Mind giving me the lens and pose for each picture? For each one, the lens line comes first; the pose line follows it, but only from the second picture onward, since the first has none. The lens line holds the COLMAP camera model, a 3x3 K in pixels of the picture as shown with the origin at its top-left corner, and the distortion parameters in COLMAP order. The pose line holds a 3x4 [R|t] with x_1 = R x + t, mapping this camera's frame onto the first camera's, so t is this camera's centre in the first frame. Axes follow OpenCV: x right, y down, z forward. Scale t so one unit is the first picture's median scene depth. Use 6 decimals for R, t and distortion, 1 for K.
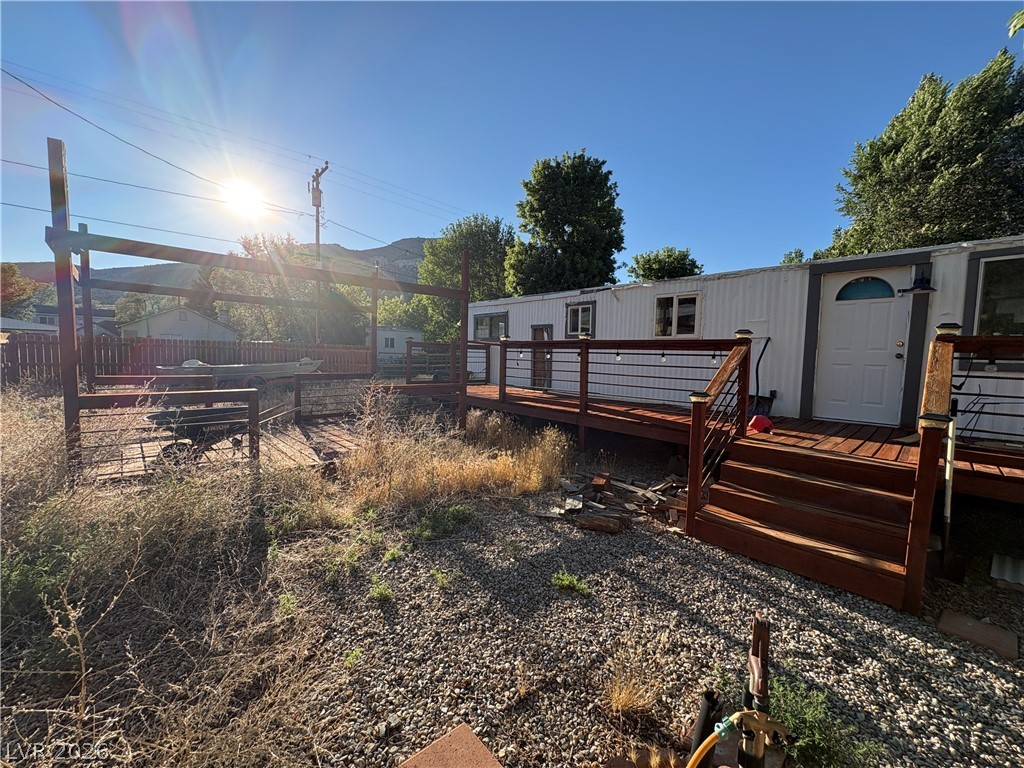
lens RADIAL K [[408.8, 0, 512.0], [0, 408.8, 384.0], [0, 0, 1]] dist [0.002549, 0.000402]
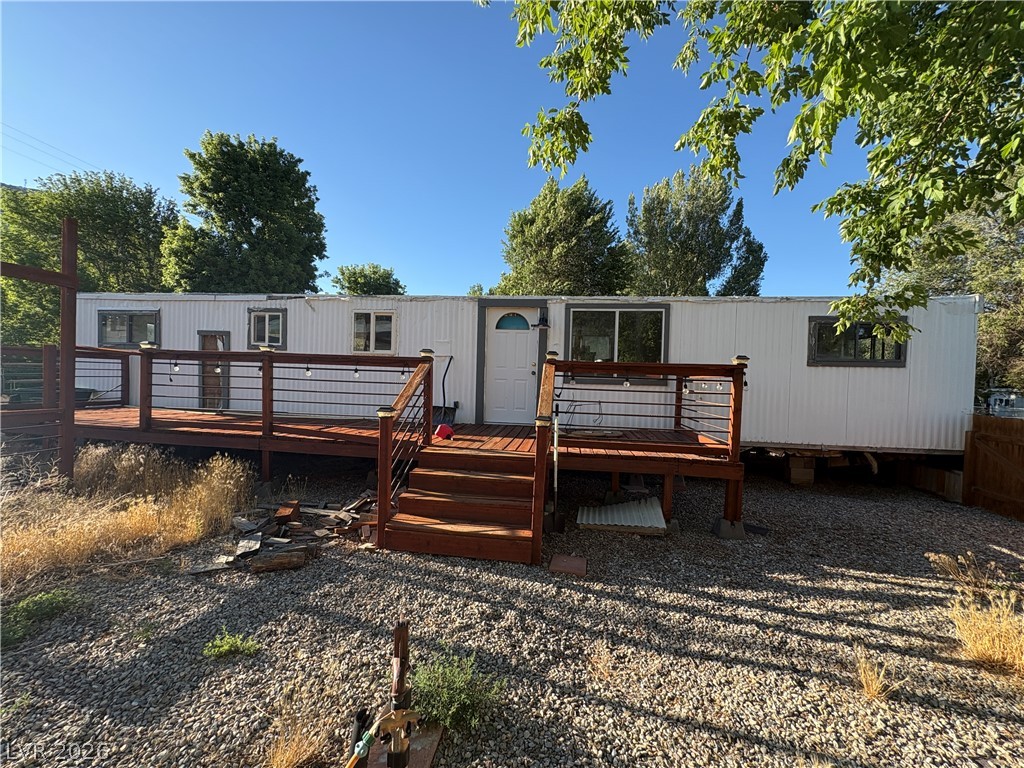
lens RADIAL K [[408.8, 0, 512.0], [0, 408.8, 384.0], [0, 0, 1]] dist [0.002549, 0.000402]
pose [[0.777770, -0.010794, 0.628457, 0.041458], [0.031325, 0.999276, -0.021605, -0.005393], [-0.627768, 0.036490, 0.777544, -0.013127]]
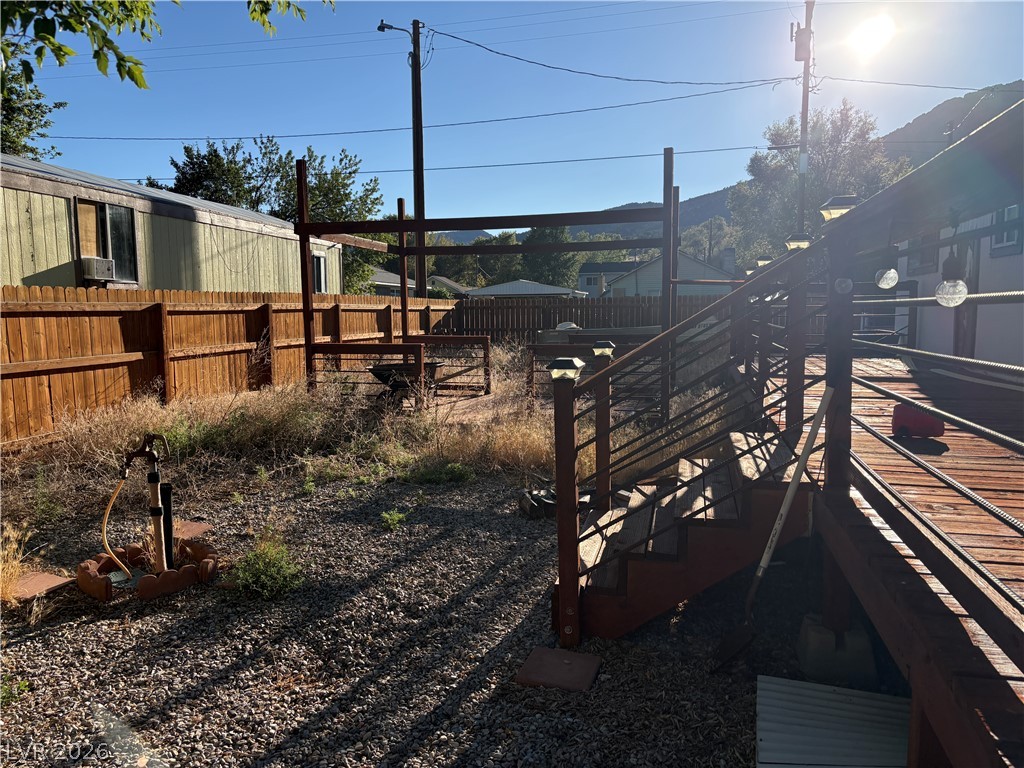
lens RADIAL K [[757.6, 0, 512.0], [0, 757.6, 384.0], [0, 0, 1]] dist [0.000256, -0.000228]
pose [[0.558584, 0.052173, -0.827805, 1.163229], [-0.035508, 0.998609, 0.038978, 0.035738], [0.828687, 0.007621, 0.559660, 0.107507]]
